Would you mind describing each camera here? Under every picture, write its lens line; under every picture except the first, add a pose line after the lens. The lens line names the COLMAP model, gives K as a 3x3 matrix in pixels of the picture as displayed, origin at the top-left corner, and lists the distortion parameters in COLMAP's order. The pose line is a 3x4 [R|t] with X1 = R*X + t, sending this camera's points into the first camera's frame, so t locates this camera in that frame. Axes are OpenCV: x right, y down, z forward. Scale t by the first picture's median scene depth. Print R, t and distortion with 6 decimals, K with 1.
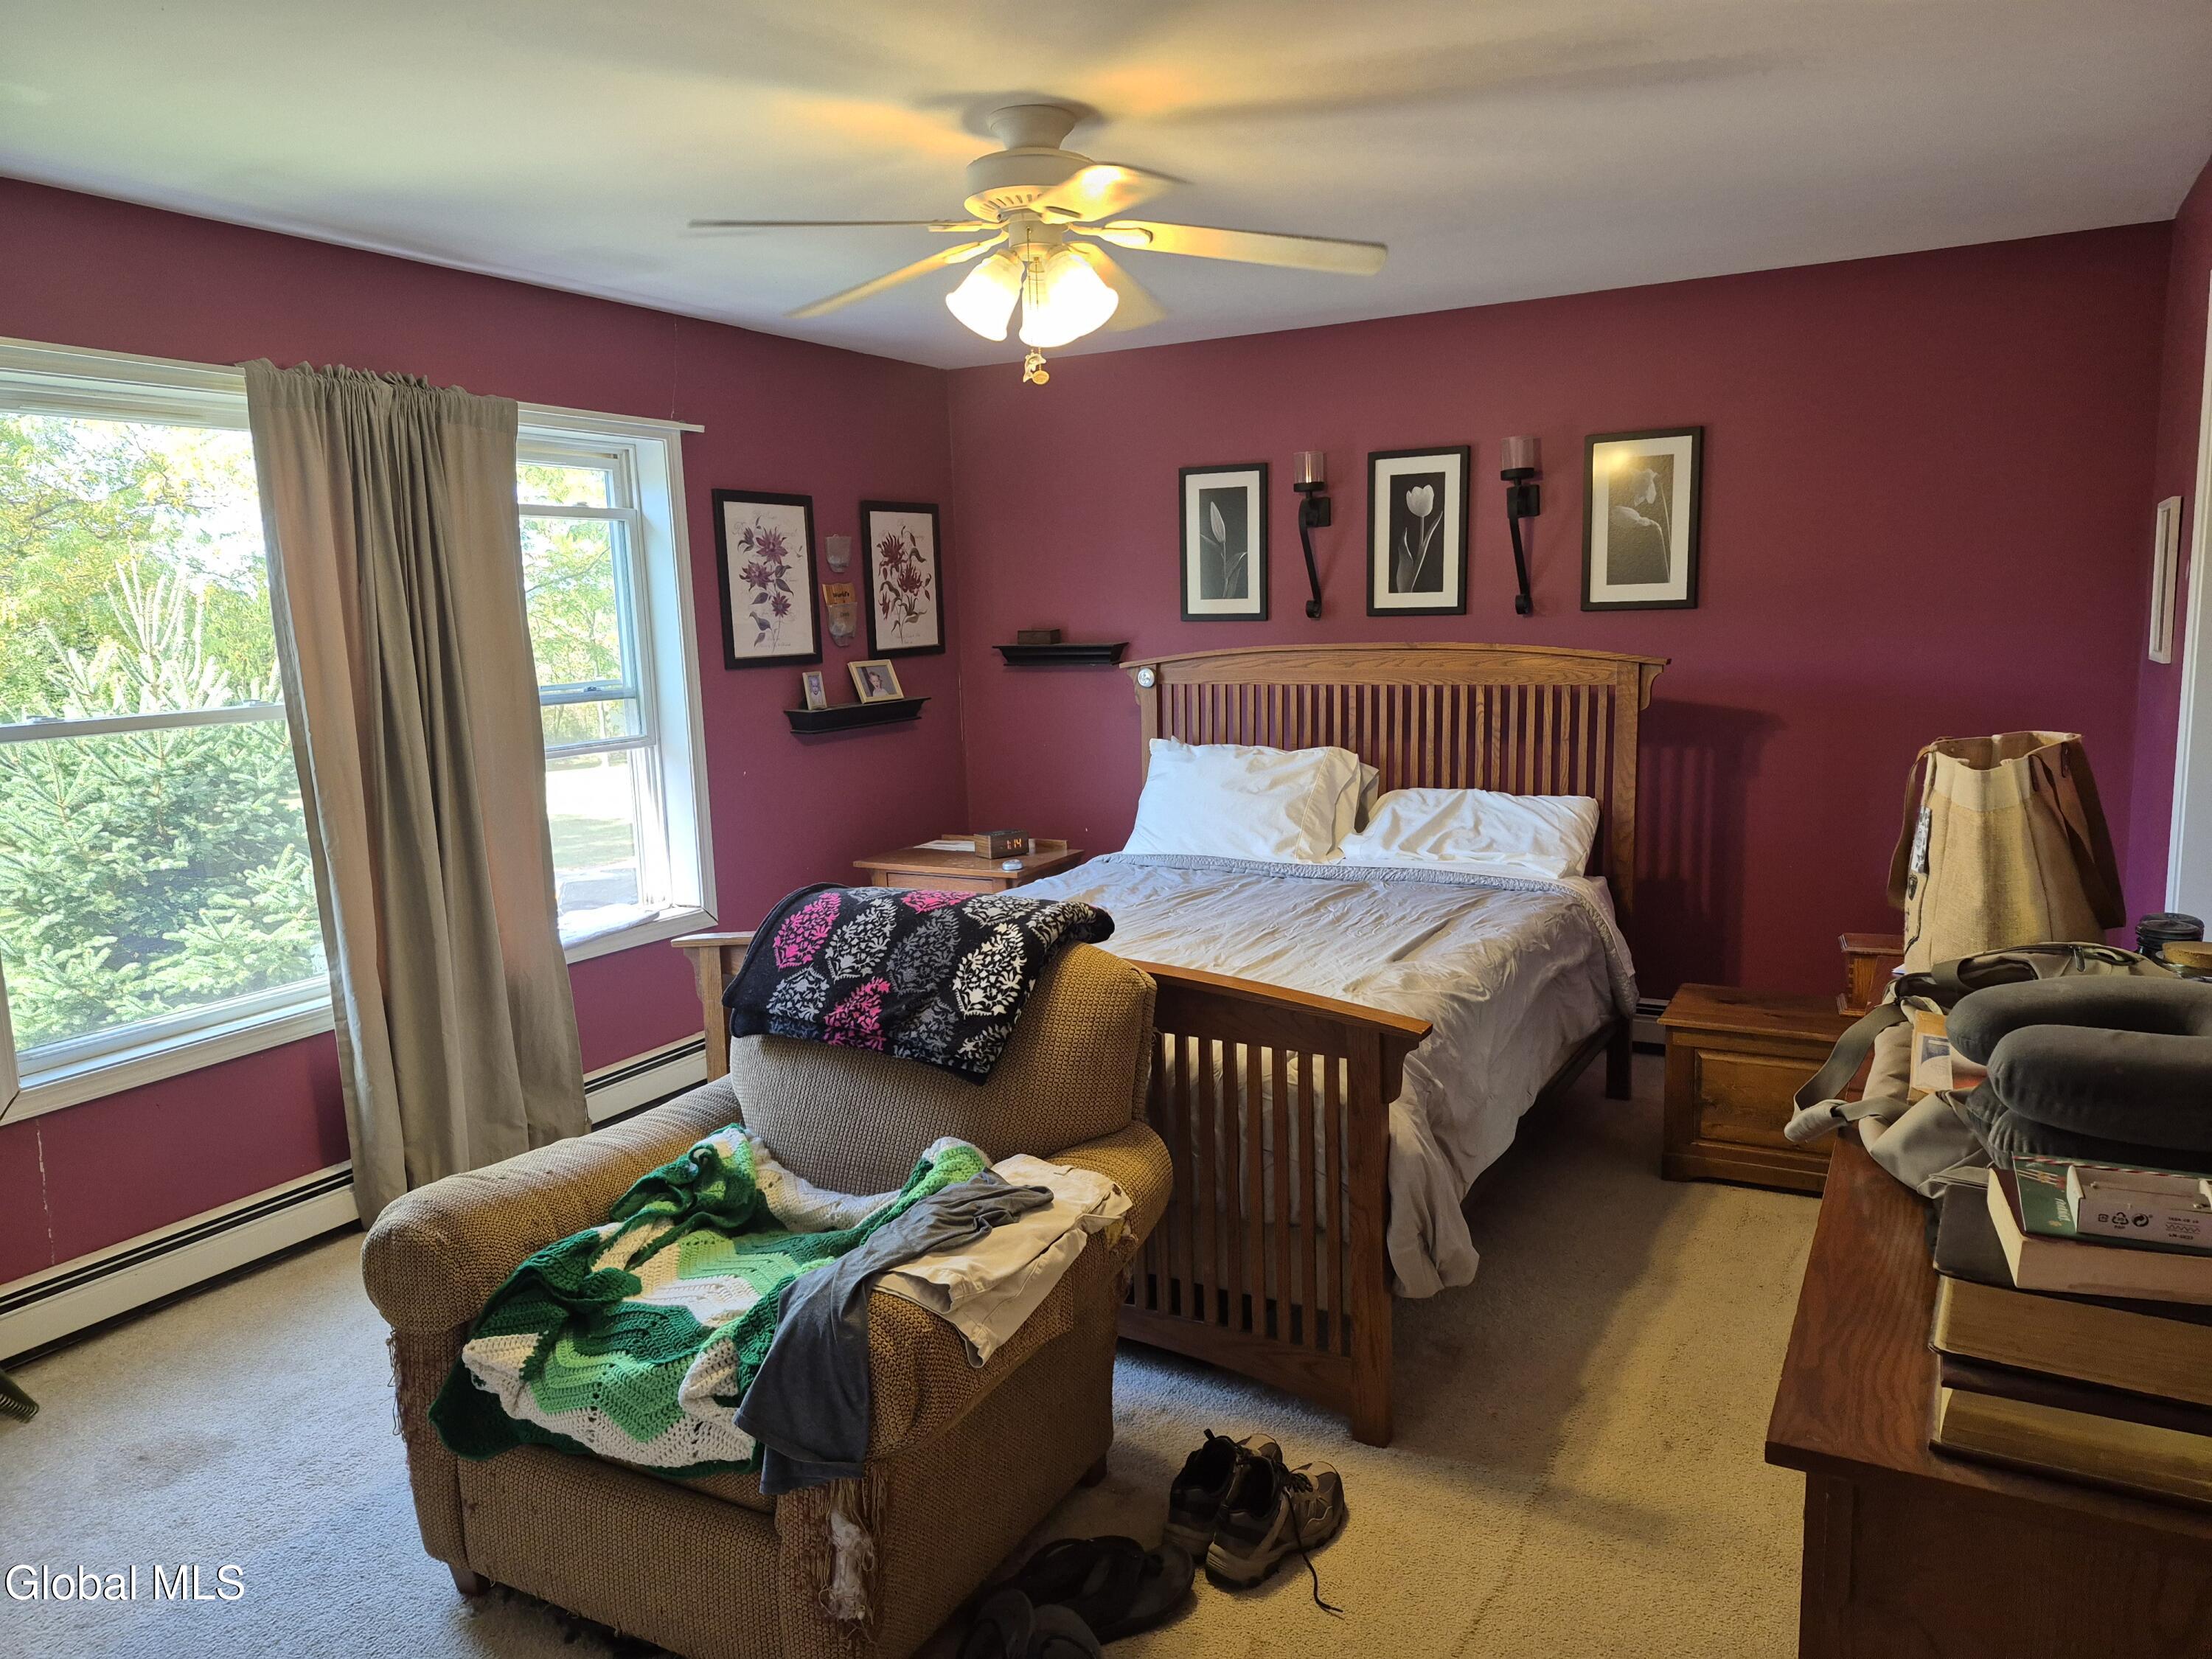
lens RADIAL K [[1523.5, 0, 1114.3], [0, 1523.5, 837.6], [0, 0, 1]] dist [0.044013, -0.036774]
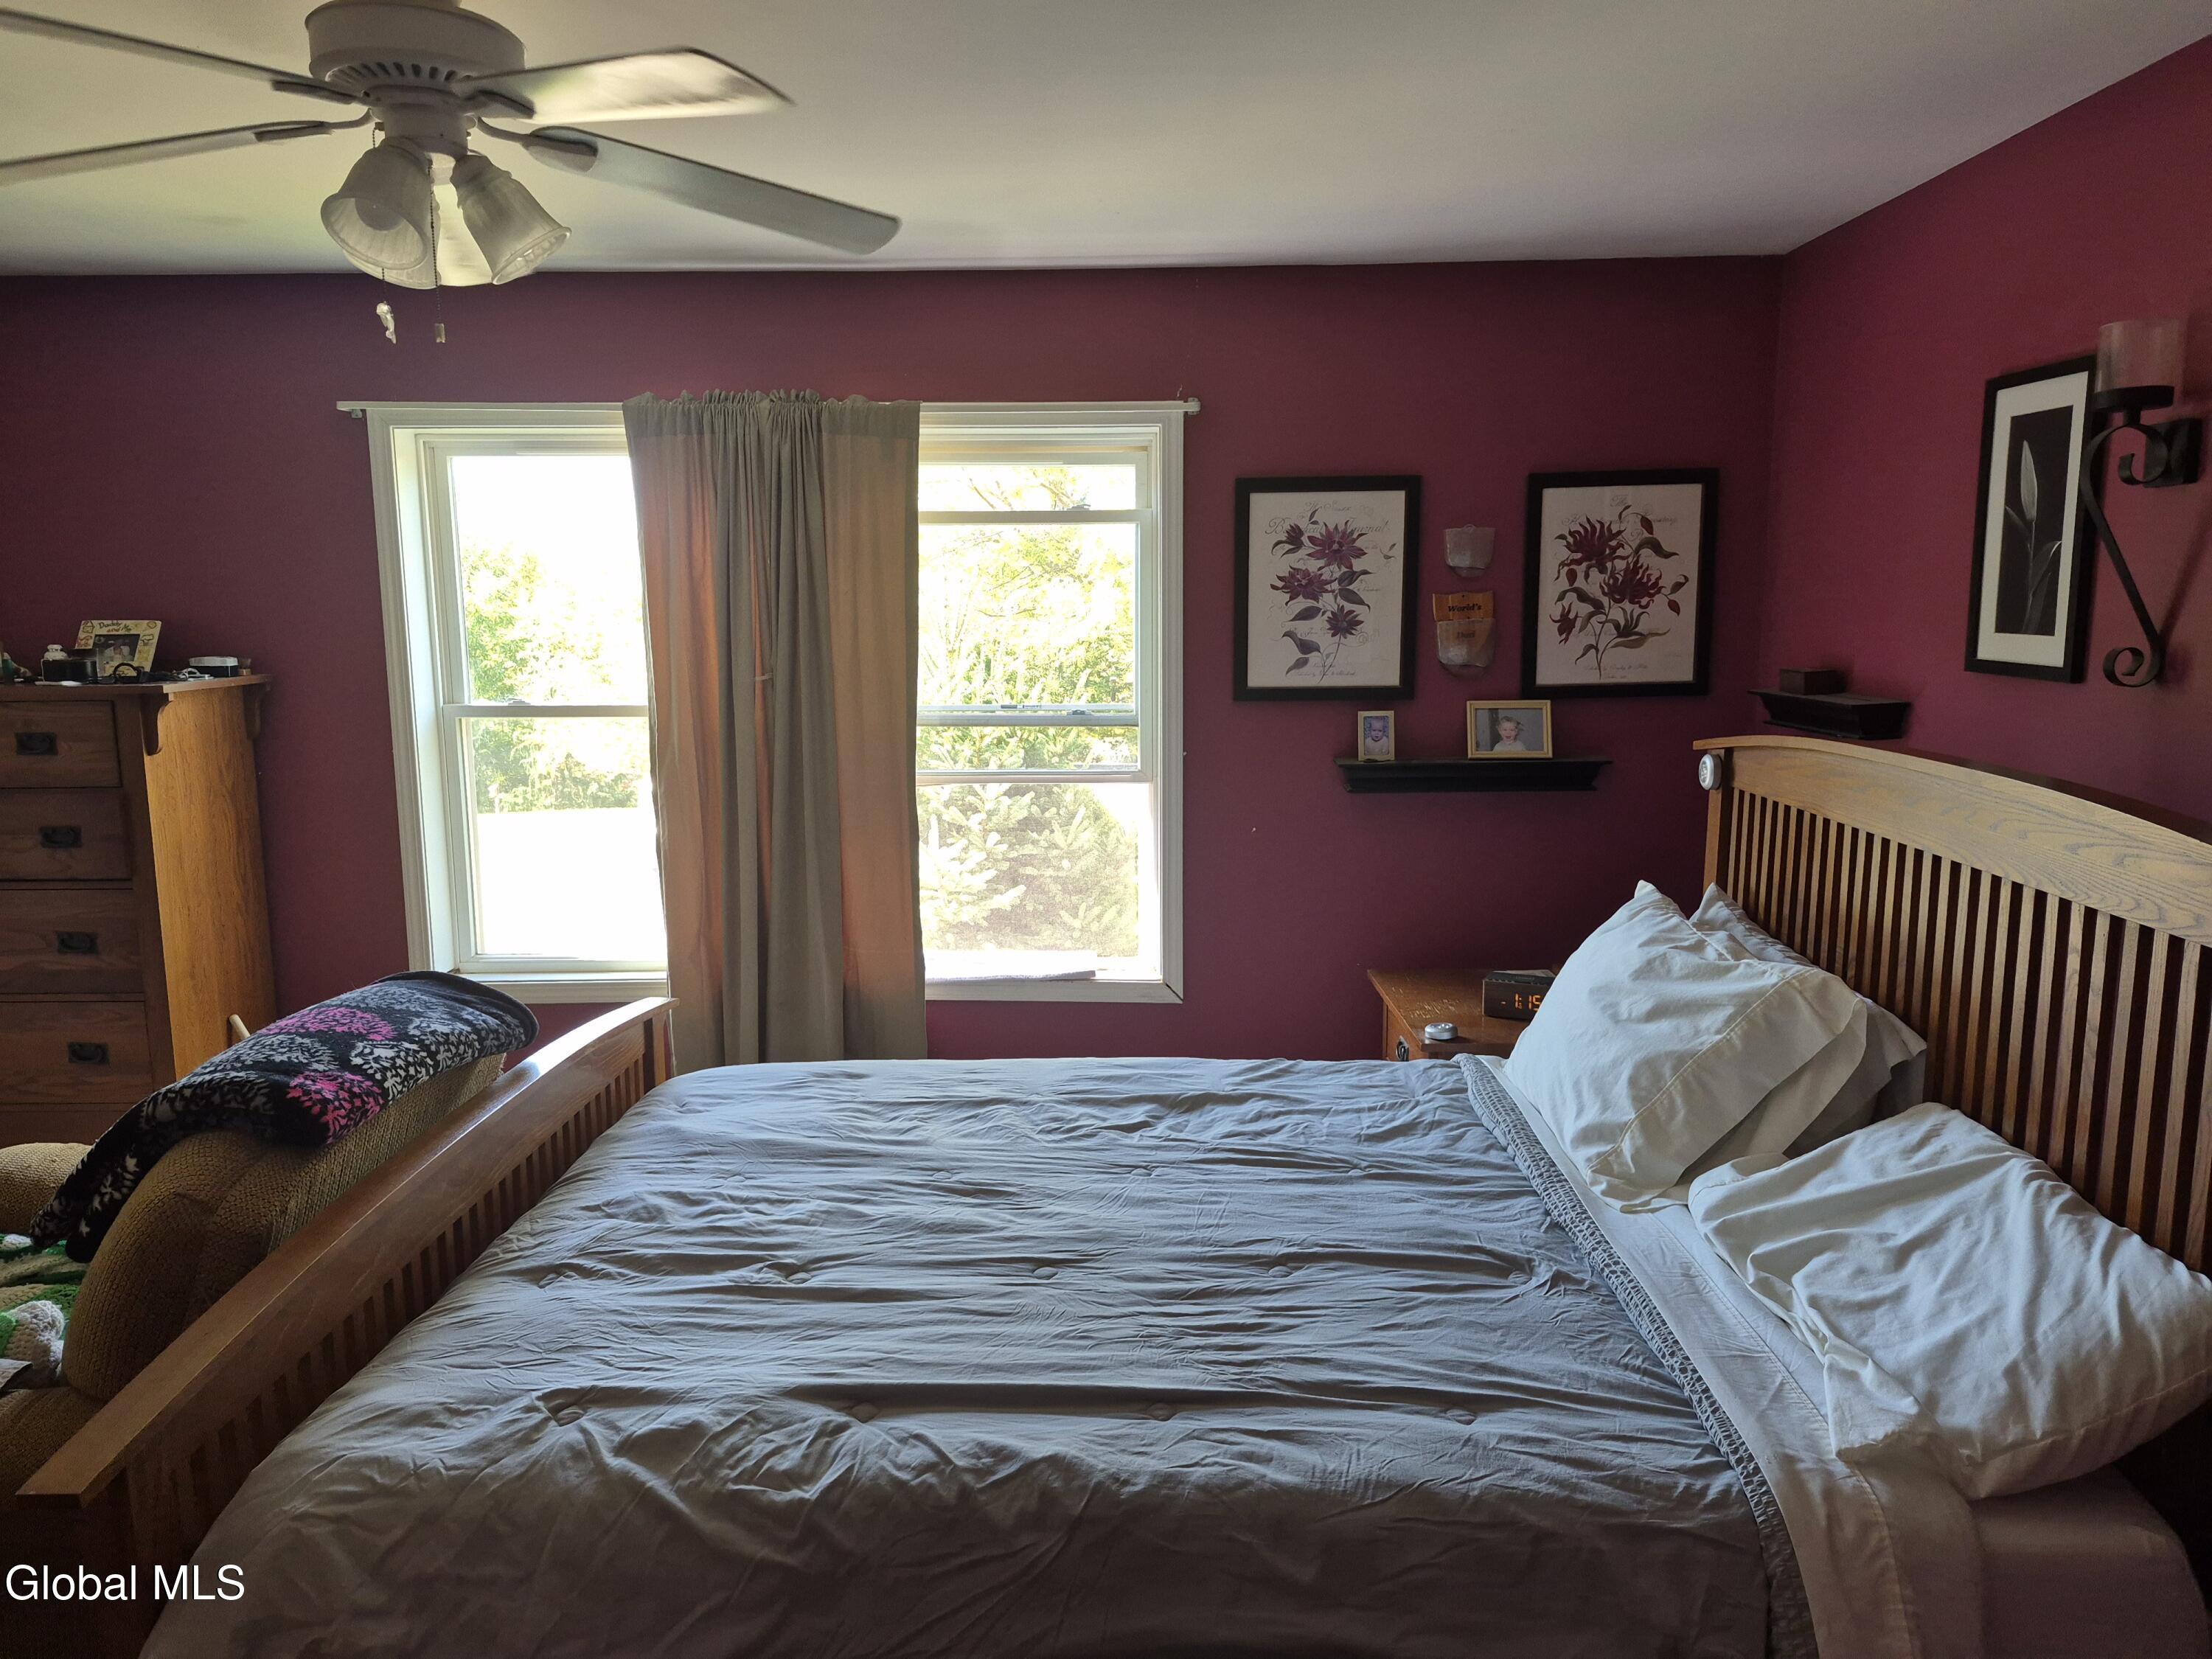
lens RADIAL K [[1523.5, 0, 1094.8], [0, 1523.5, 838.2], [0, 0, 1]] dist [0.044013, -0.036774]
pose [[0.450132, 0.161149, -0.878301, 0.413417], [-0.137925, 0.984325, 0.109915, -0.110356], [0.882246, 0.071663, 0.465302, 0.530129]]
